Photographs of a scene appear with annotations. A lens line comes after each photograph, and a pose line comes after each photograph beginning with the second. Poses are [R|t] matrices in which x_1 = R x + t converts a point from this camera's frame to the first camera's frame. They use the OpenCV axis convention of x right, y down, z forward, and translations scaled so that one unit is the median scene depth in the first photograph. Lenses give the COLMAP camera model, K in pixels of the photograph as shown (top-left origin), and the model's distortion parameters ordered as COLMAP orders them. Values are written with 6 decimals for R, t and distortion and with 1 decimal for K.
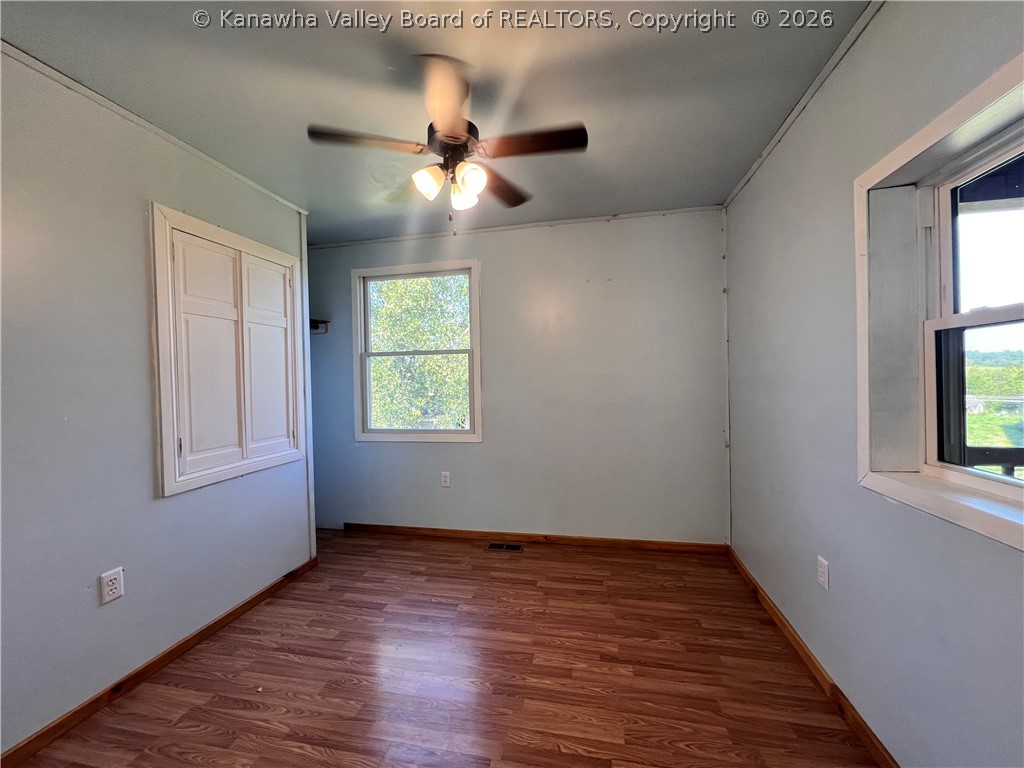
lens RADIAL K [[409.8, 0, 513.6], [0, 409.8, 384.2], [0, 0, 1]] dist [0.019241, 0.000616]
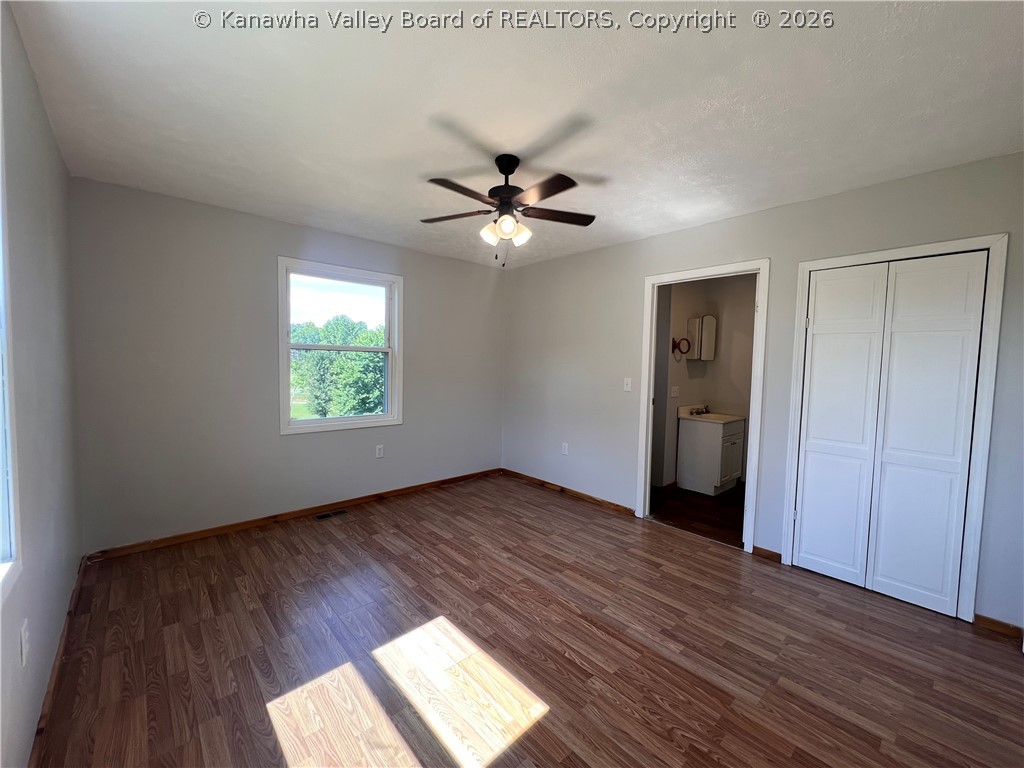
lens RADIAL K [[409.8, 0, 508.9], [0, 409.8, 385.0], [0, 0, 1]] dist [0.019241, 0.000616]
pose [[0.804942, 0.065332, -0.589745, 0.519739], [-0.047826, 0.997830, 0.045262, -0.007472], [0.591422, -0.008228, 0.806320, -0.105298]]
